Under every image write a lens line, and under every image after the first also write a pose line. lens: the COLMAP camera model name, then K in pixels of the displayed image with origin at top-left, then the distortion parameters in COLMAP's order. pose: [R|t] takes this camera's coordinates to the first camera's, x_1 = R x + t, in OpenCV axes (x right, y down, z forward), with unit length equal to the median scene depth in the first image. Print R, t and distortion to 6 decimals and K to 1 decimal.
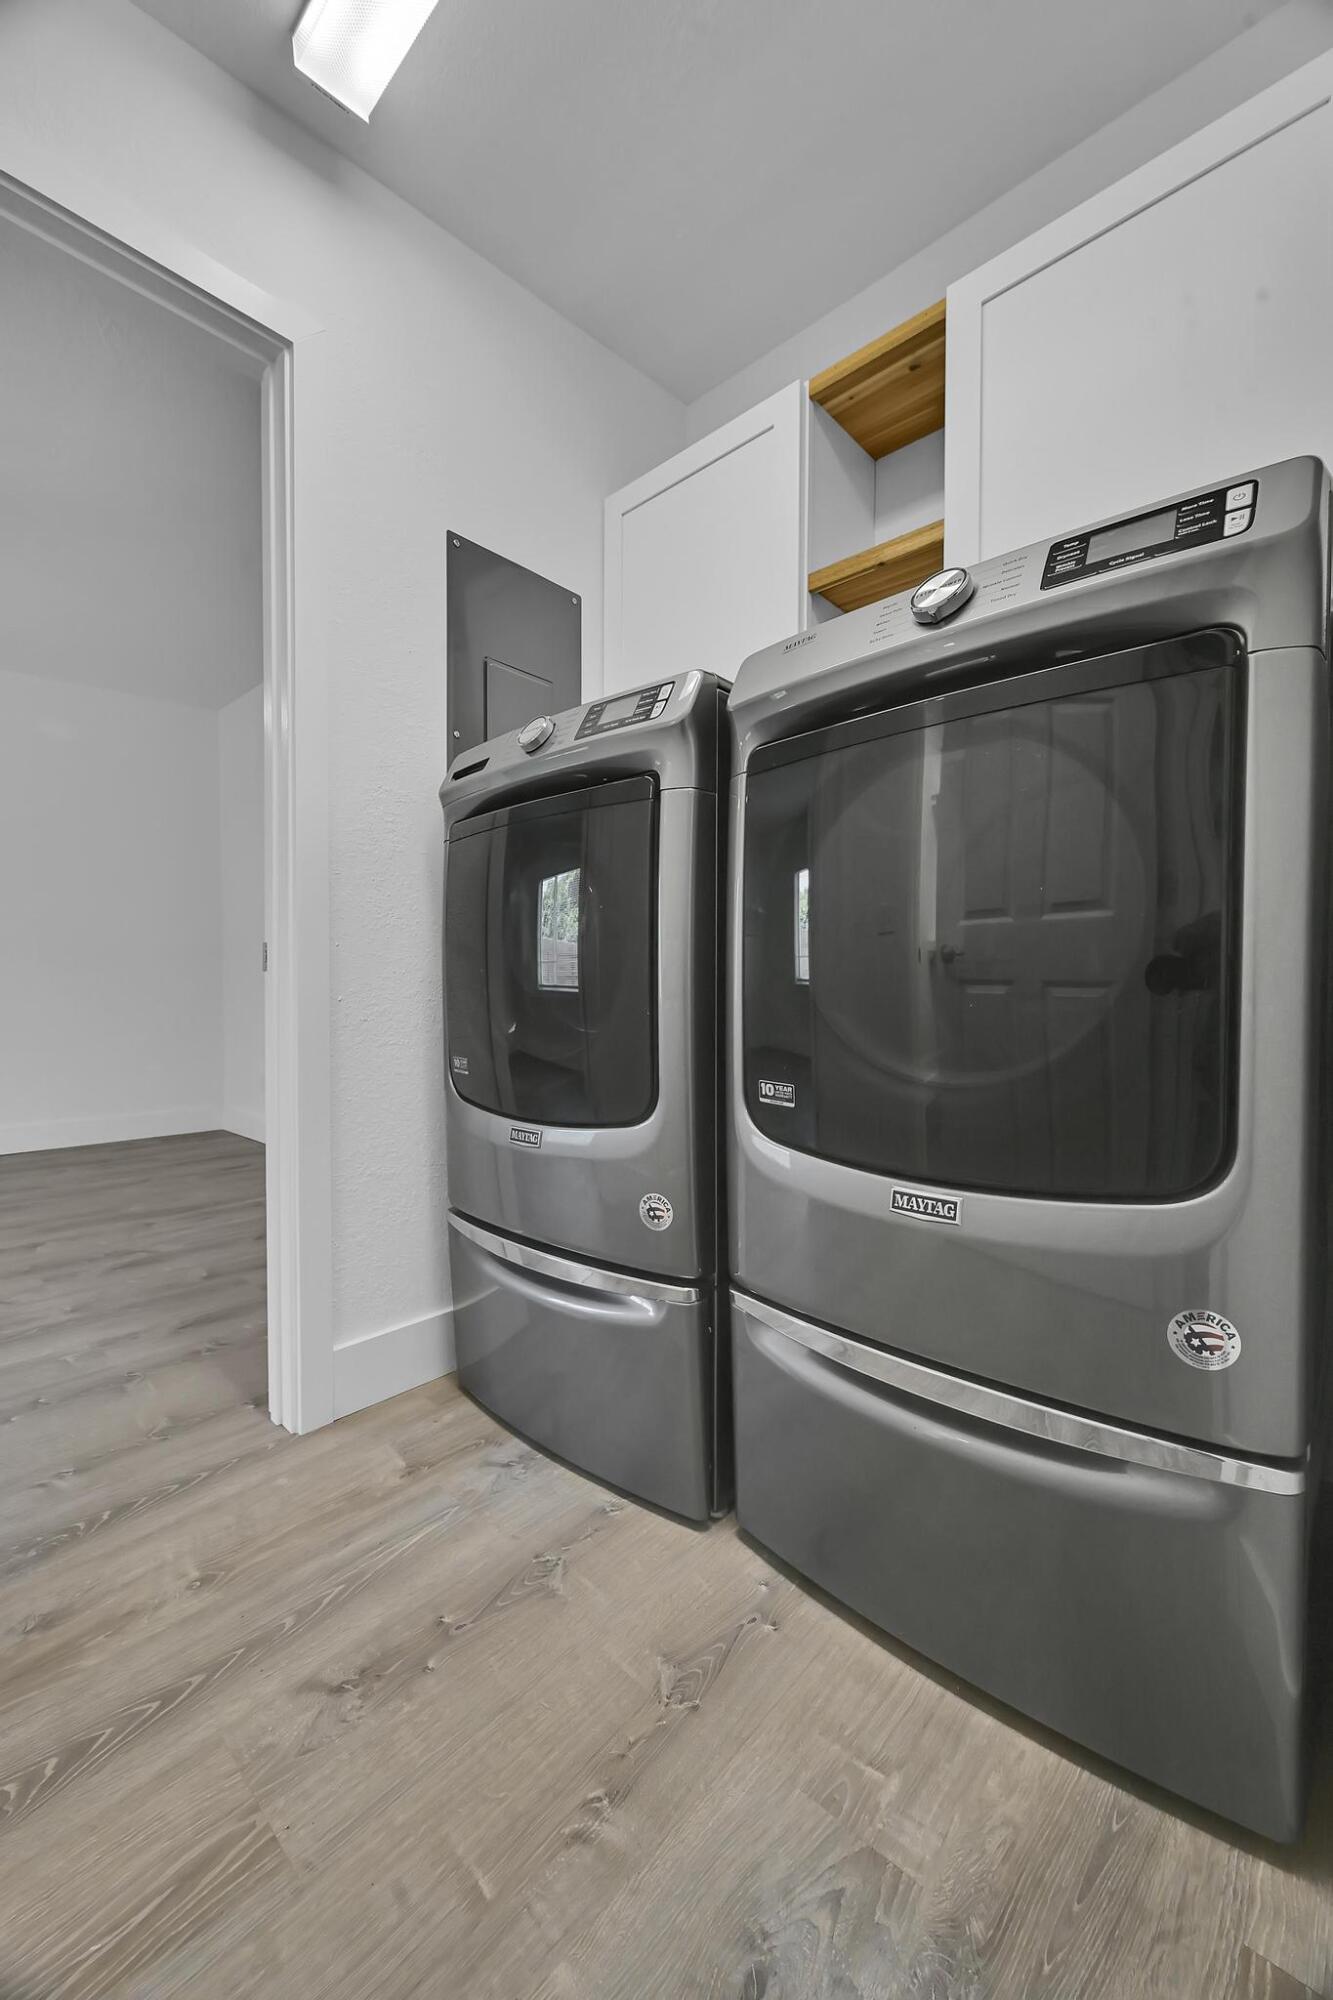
lens RADIAL K [[774.1, 0, 663.0], [0, 774.1, 1000.8], [0, 0, 1]] dist [-0.000749, 0.000080]
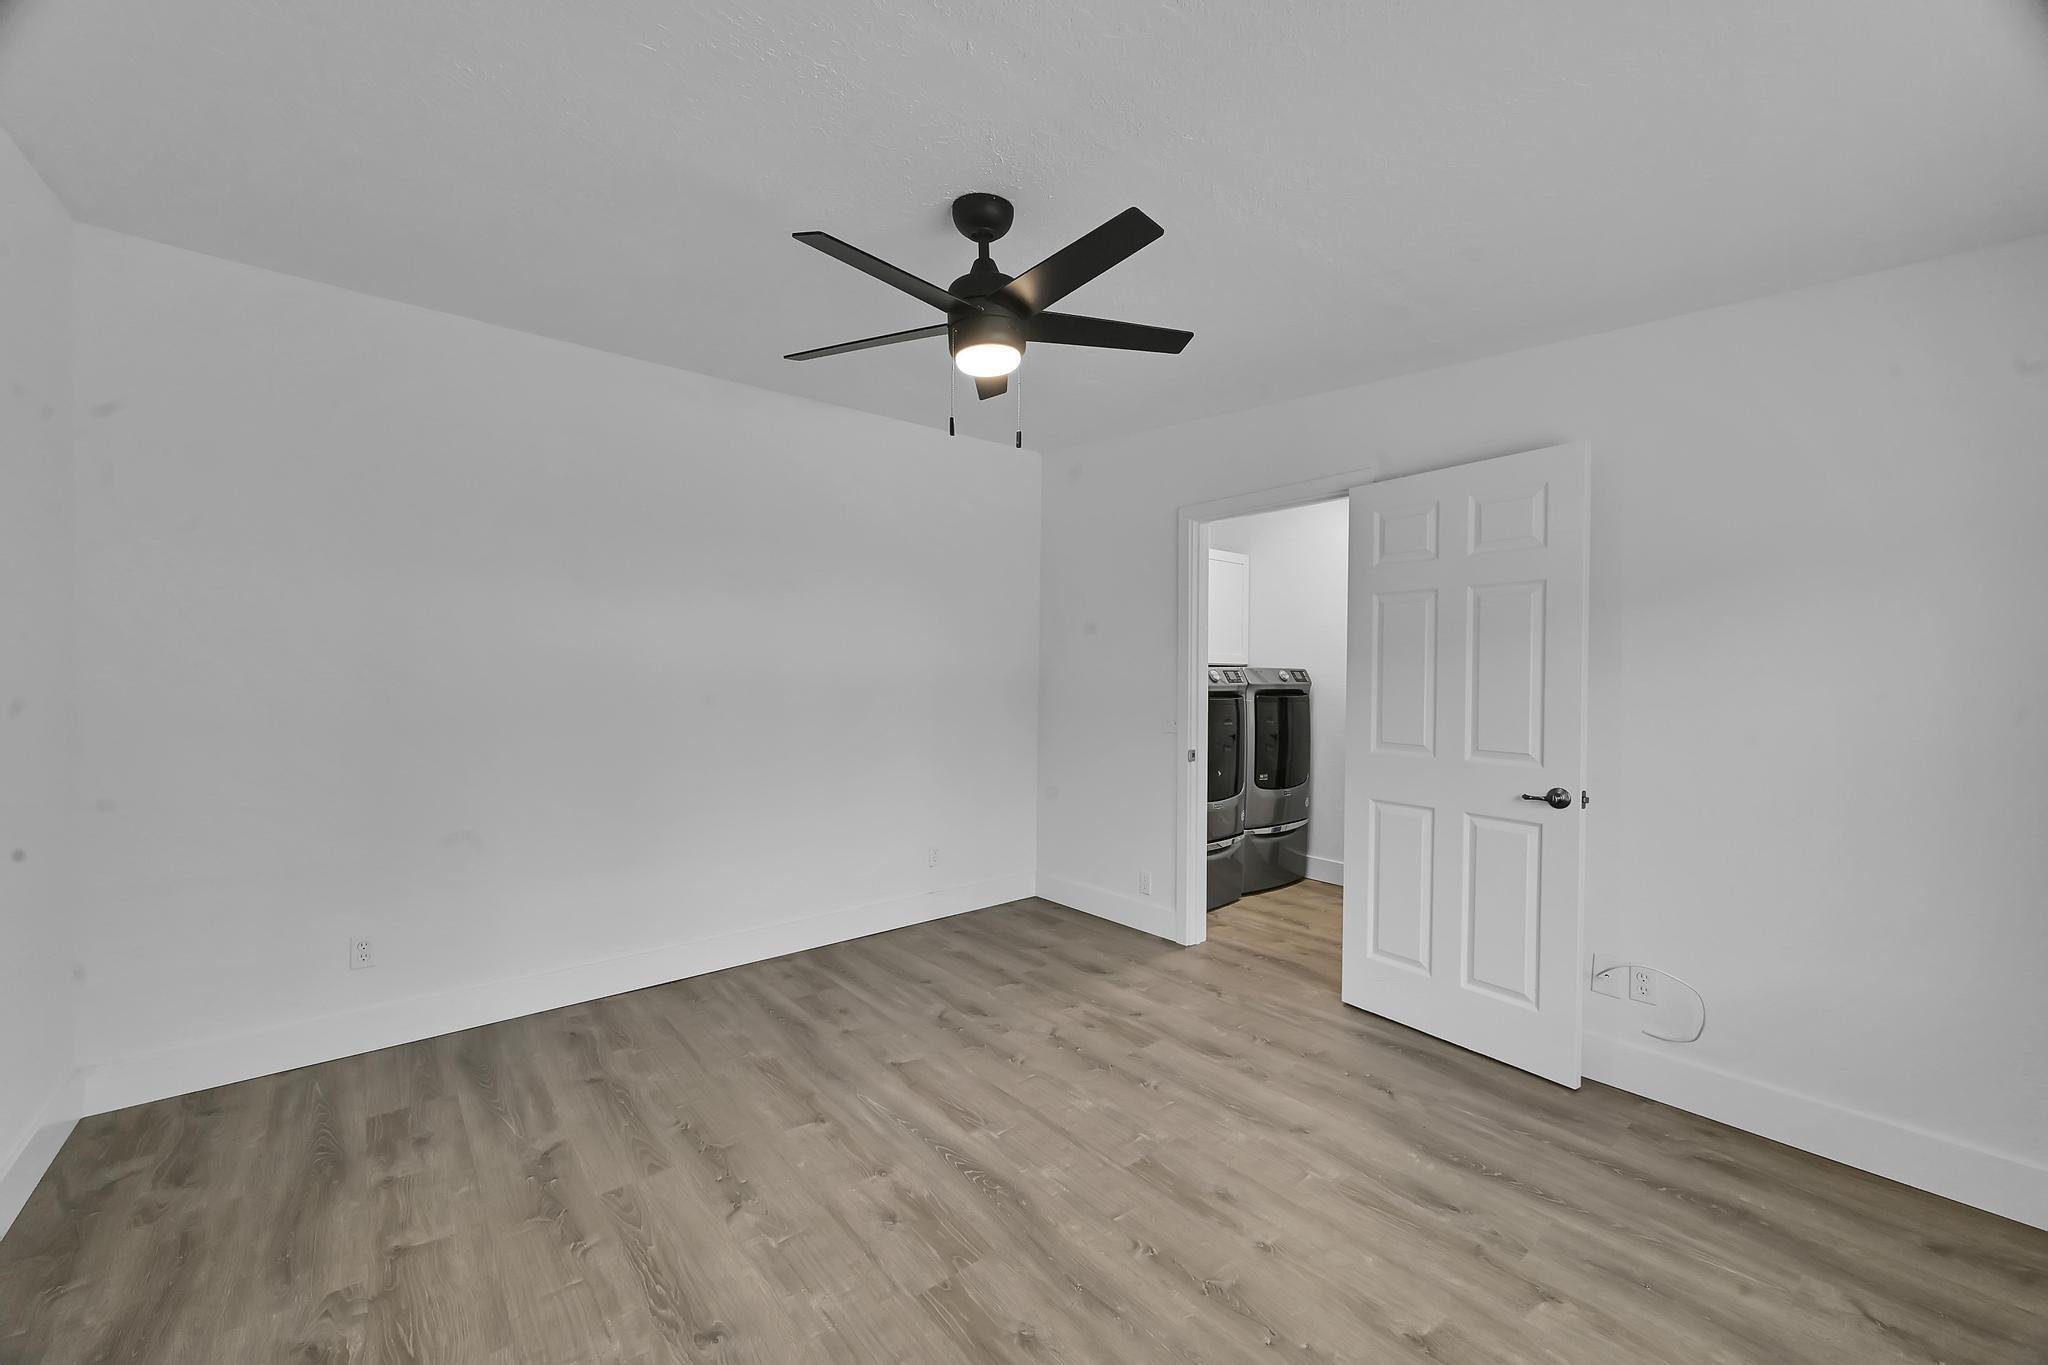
lens RADIAL K [[792.7, 0, 1022.1], [0, 792.7, 681.3], [0, 0, 1]] dist [-0.000749, 0.000080]
pose [[0.147601, -0.009112, 0.989005, -2.437987], [0.004615, 0.999953, 0.008524, -0.252551], [-0.989036, 0.003306, 0.147636, 0.931325]]
